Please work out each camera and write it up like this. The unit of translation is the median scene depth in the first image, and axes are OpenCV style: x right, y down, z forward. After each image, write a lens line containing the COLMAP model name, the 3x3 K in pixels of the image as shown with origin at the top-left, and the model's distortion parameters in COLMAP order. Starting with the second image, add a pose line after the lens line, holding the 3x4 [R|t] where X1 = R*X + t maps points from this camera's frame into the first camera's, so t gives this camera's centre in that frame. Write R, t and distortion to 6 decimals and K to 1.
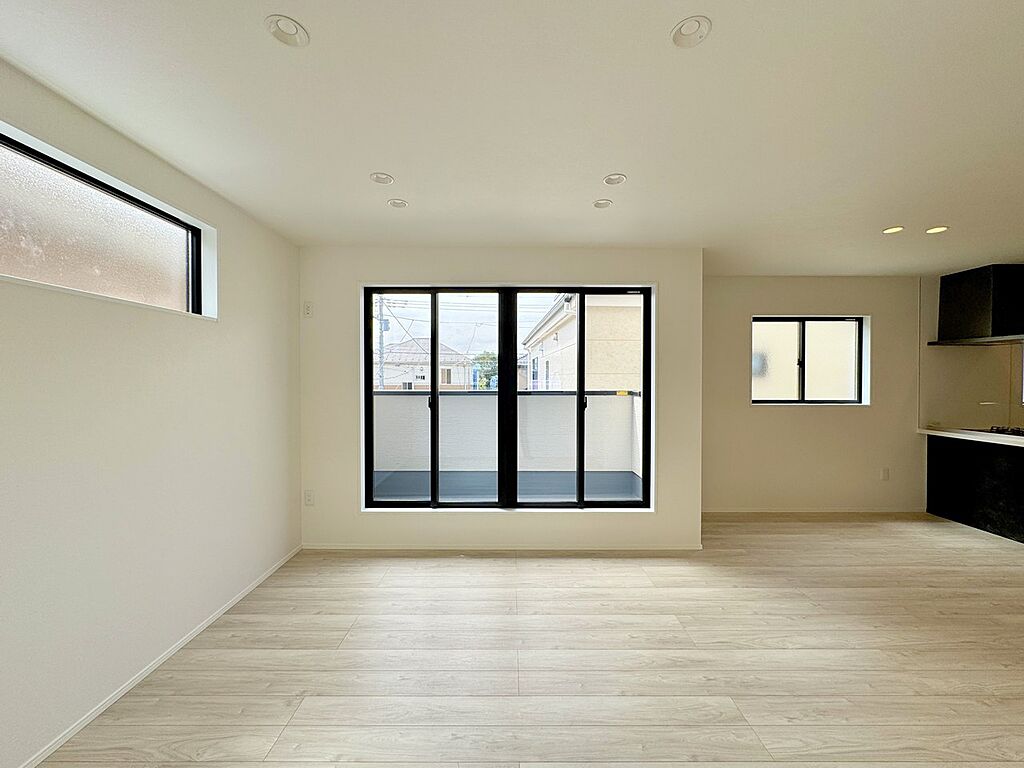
lens RADIAL K [[411.2, 0, 509.3], [0, 411.2, 382.4], [0, 0, 1]] dist [-0.002577, -0.000134]
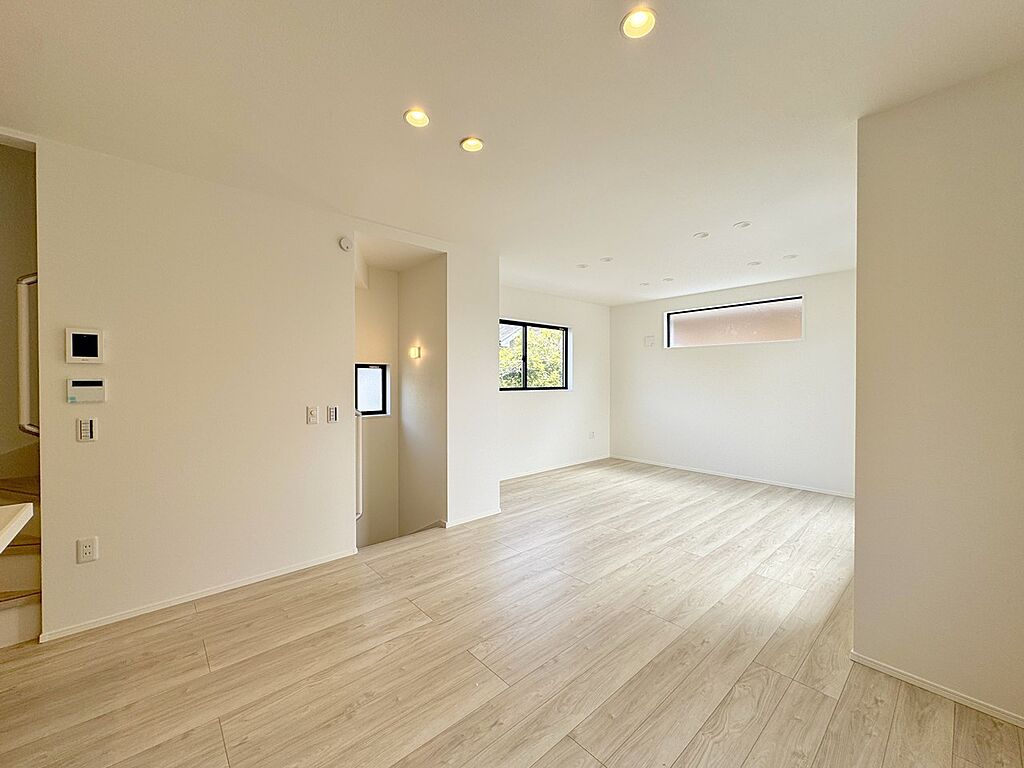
lens RADIAL K [[411.2, 0, 509.0], [0, 411.2, 380.4], [0, 0, 1]] dist [-0.002577, -0.000134]
pose [[-0.750373, 0.000891, -0.661014, 1.143279], [-0.004745, 0.999966, 0.006735, 0.023132], [0.660997, 0.008190, -0.750344, 1.063542]]
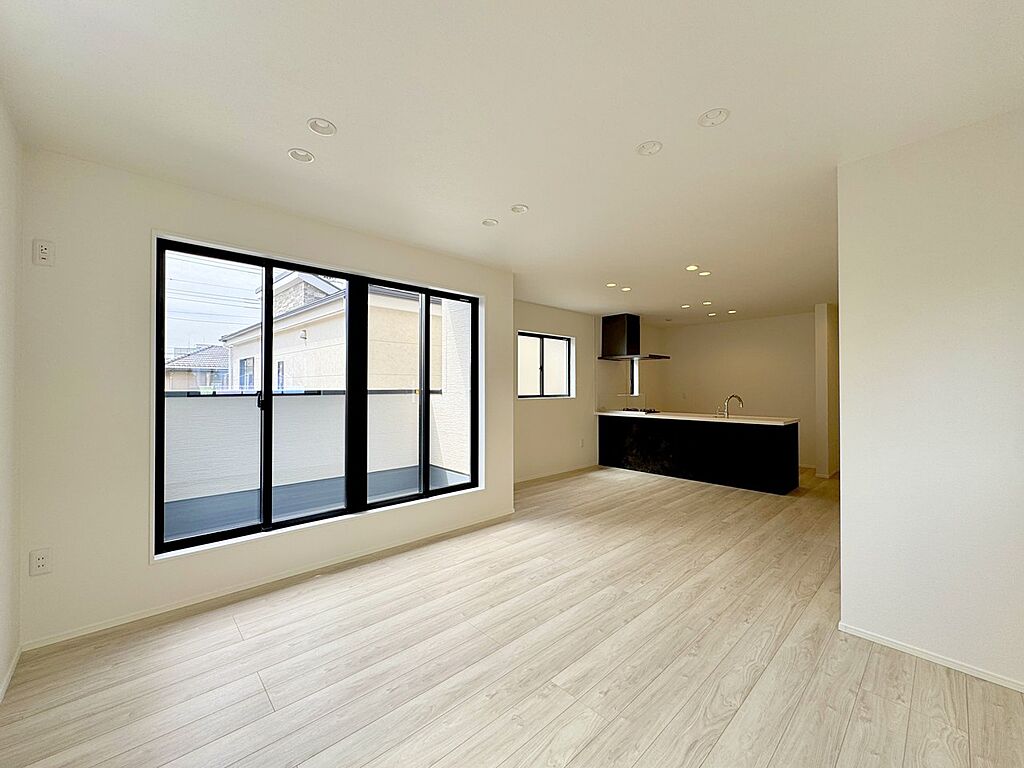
lens RADIAL K [[411.2, 0, 512.5], [0, 411.2, 385.3], [0, 0, 1]] dist [-0.002577, -0.000134]
pose [[0.731850, 0.000782, 0.681465, -0.376205], [0.007750, 0.999925, -0.009471, 0.028806], [-0.681421, 0.012213, 0.731789, 0.076025]]
